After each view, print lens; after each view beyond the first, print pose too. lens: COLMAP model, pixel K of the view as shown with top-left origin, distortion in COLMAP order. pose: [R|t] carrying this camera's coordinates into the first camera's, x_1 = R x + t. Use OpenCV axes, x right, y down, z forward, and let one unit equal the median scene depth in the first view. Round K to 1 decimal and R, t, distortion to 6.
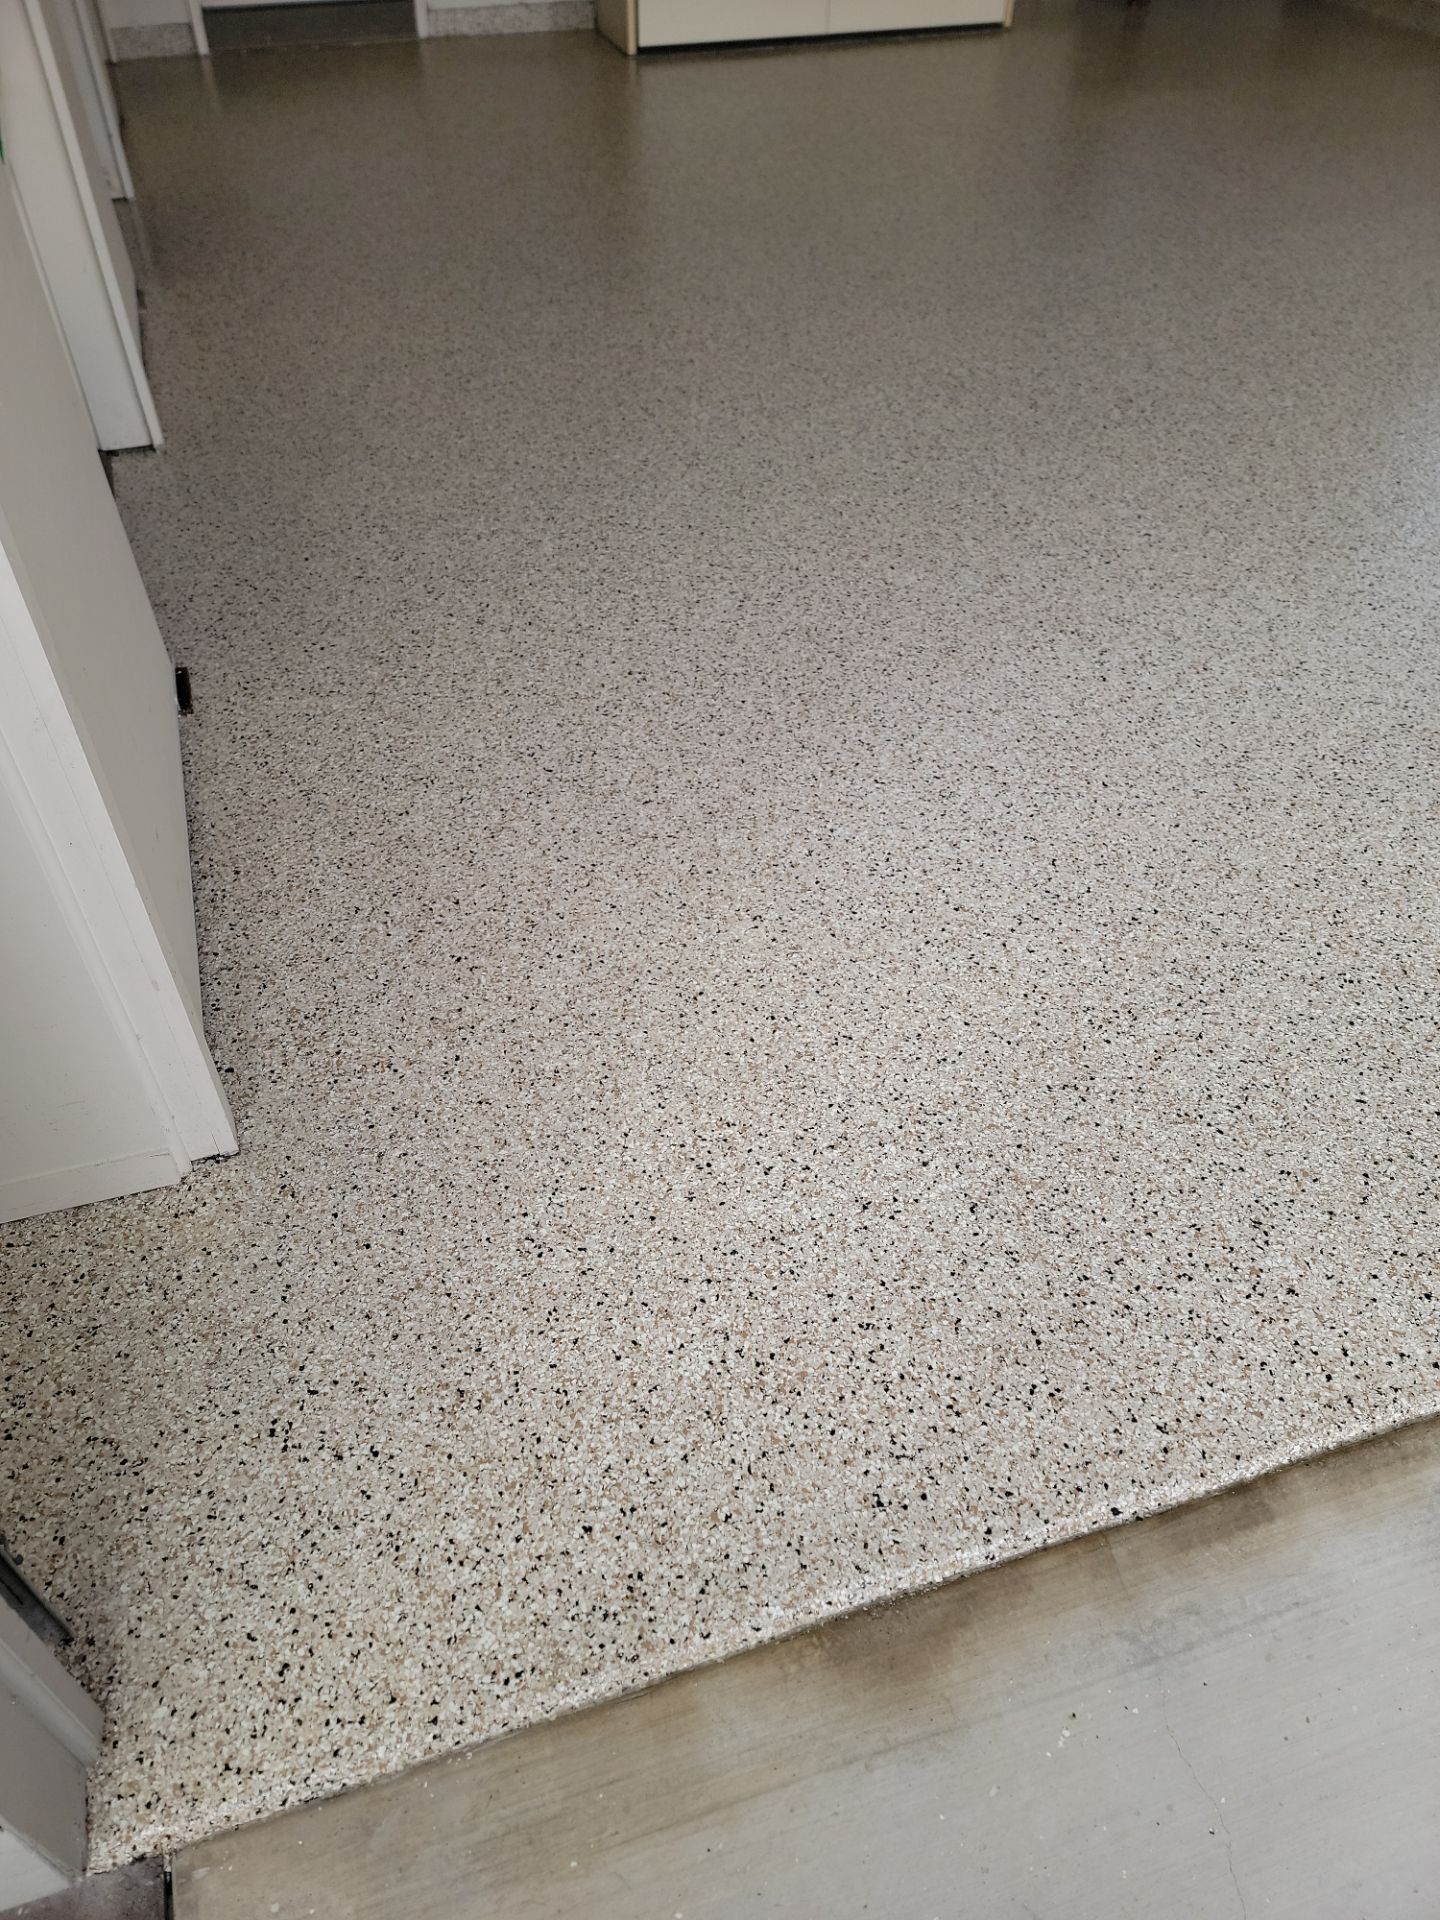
lens RADIAL K [[1342.4, 0, 684.4], [0, 1342.4, 972.3], [0, 0, 1]] dist [0.084878, -0.073703]
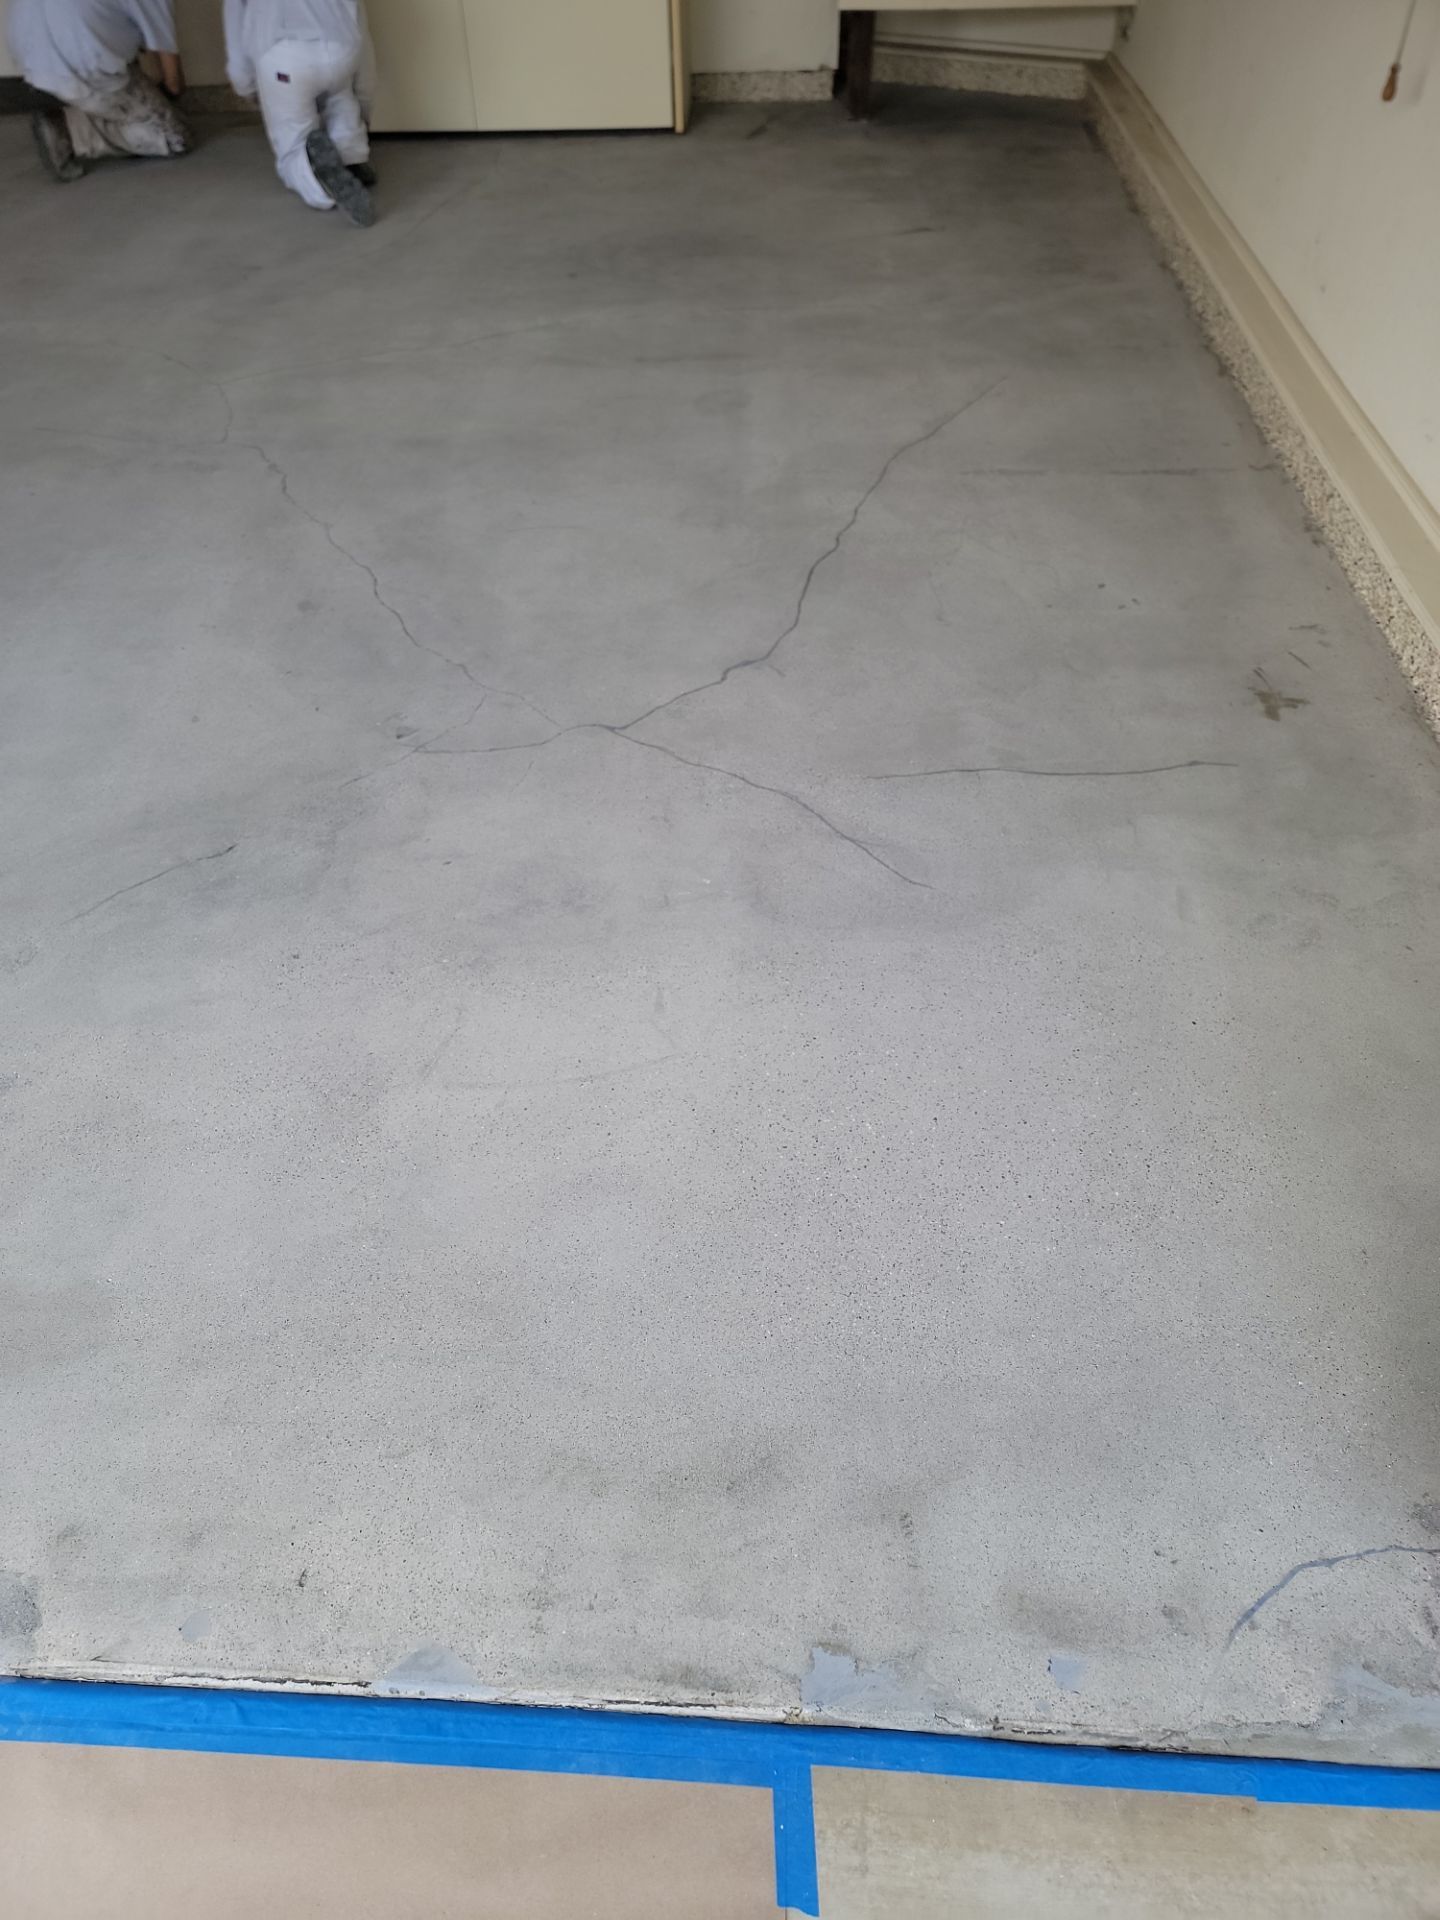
lens RADIAL K [[1342.4, 0, 695.5], [0, 1342.4, 947.6], [0, 0, 1]] dist [0.084878, -0.073703]
pose [[0.932462, 0.226284, -0.281620, 2.525774], [-0.231358, 0.972744, 0.015570, -0.612691], [0.277467, 0.050637, 0.959400, 0.471713]]
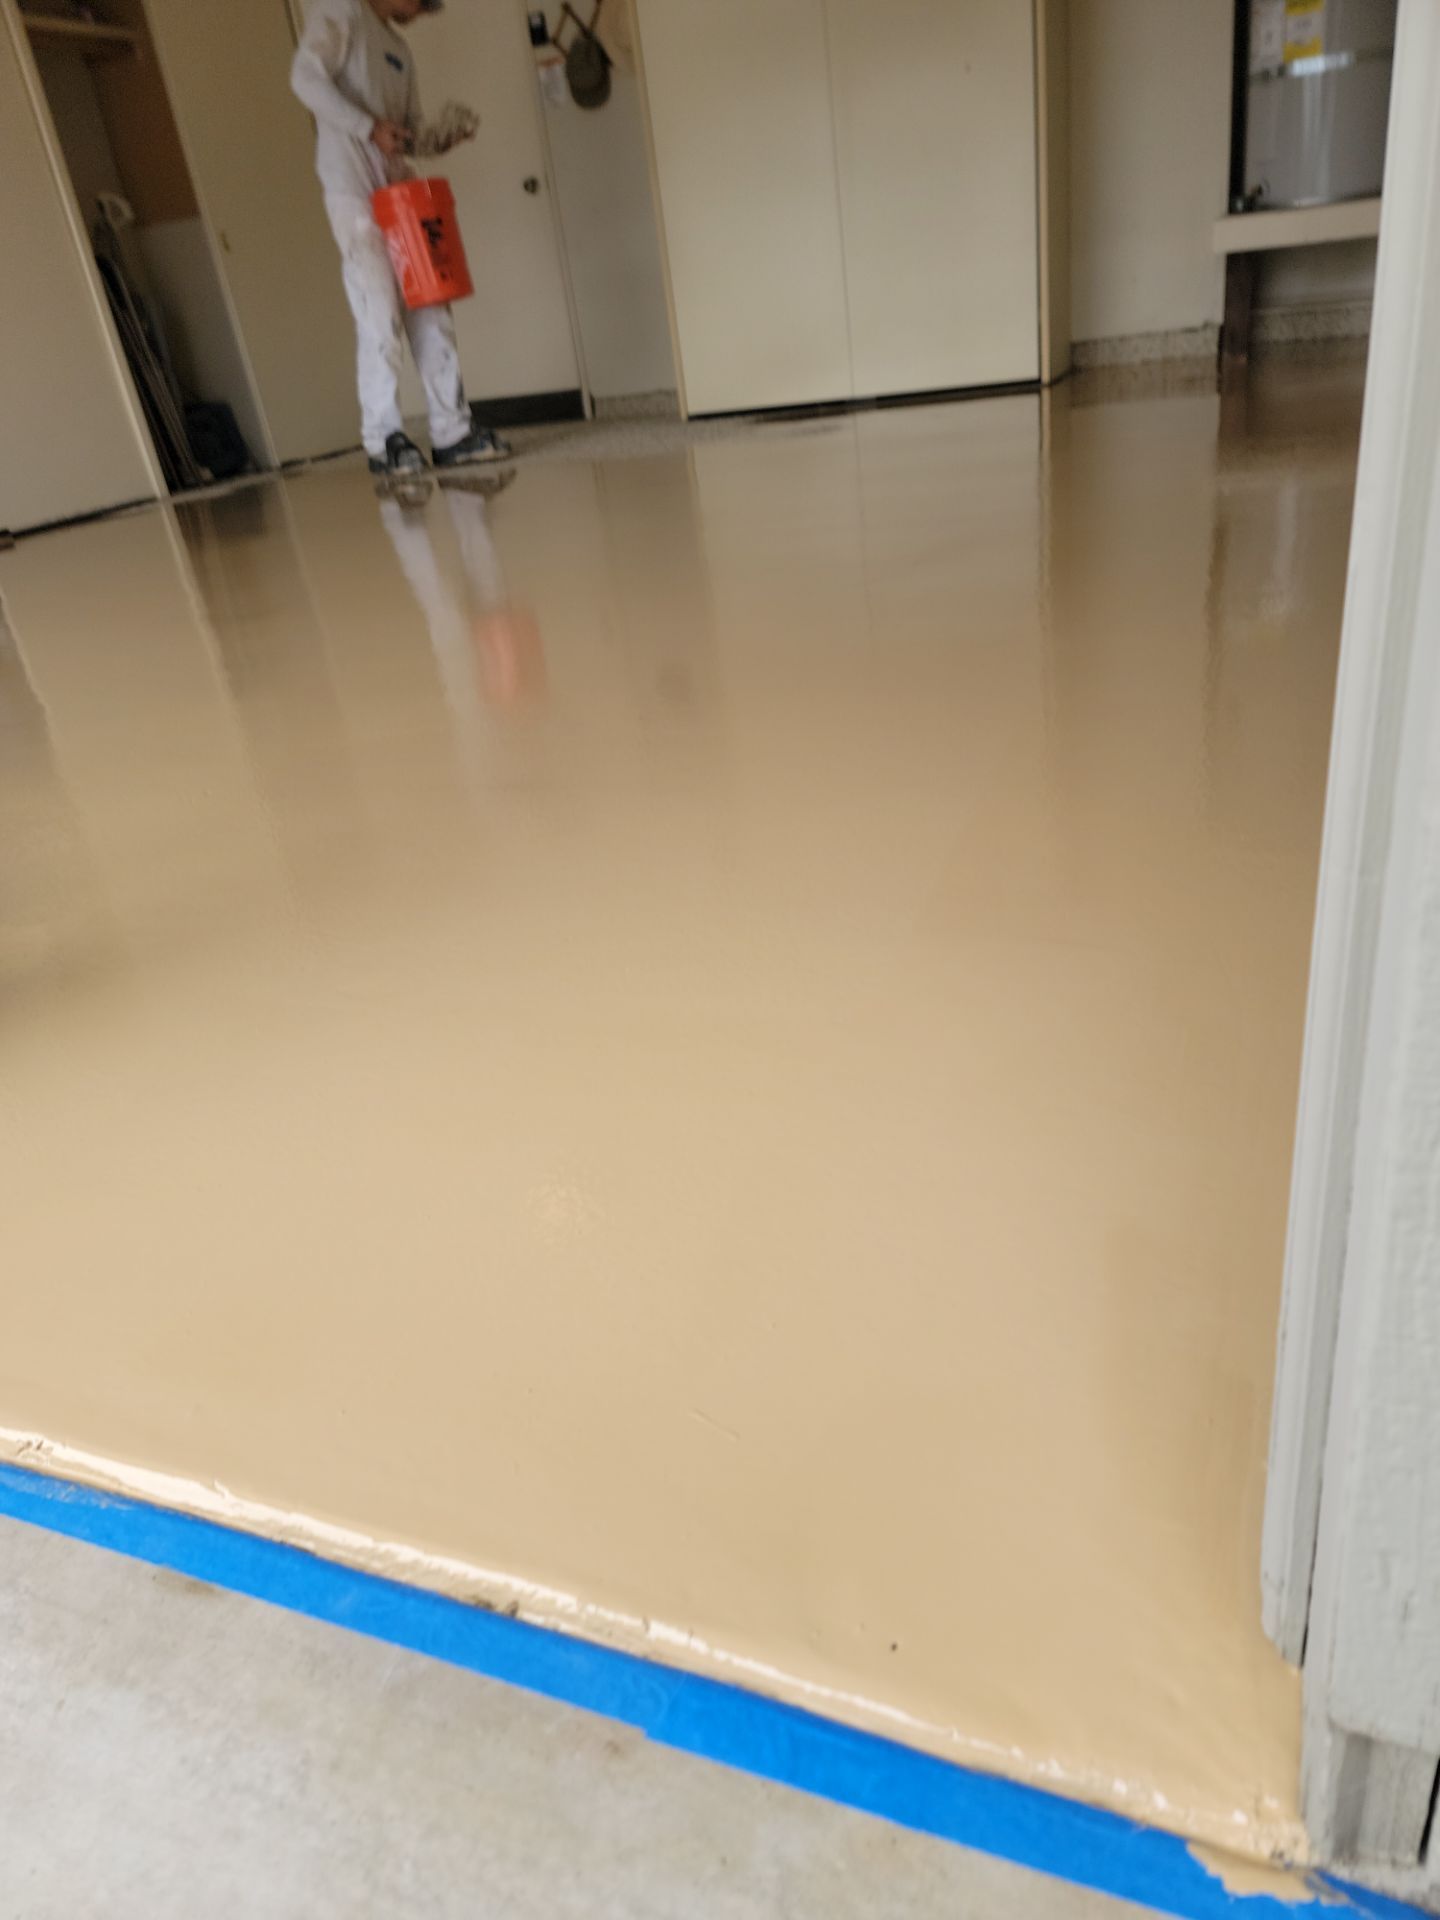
lens RADIAL K [[1342.4, 0, 712.6], [0, 1342.4, 978.8], [0, 0, 1]] dist [0.084878, -0.073703]
pose [[0.754349, 0.208510, -0.622480, 2.947478], [-0.365467, 0.921076, -0.134359, -0.324005], [0.545336, 0.328850, 0.771016, 1.040506]]
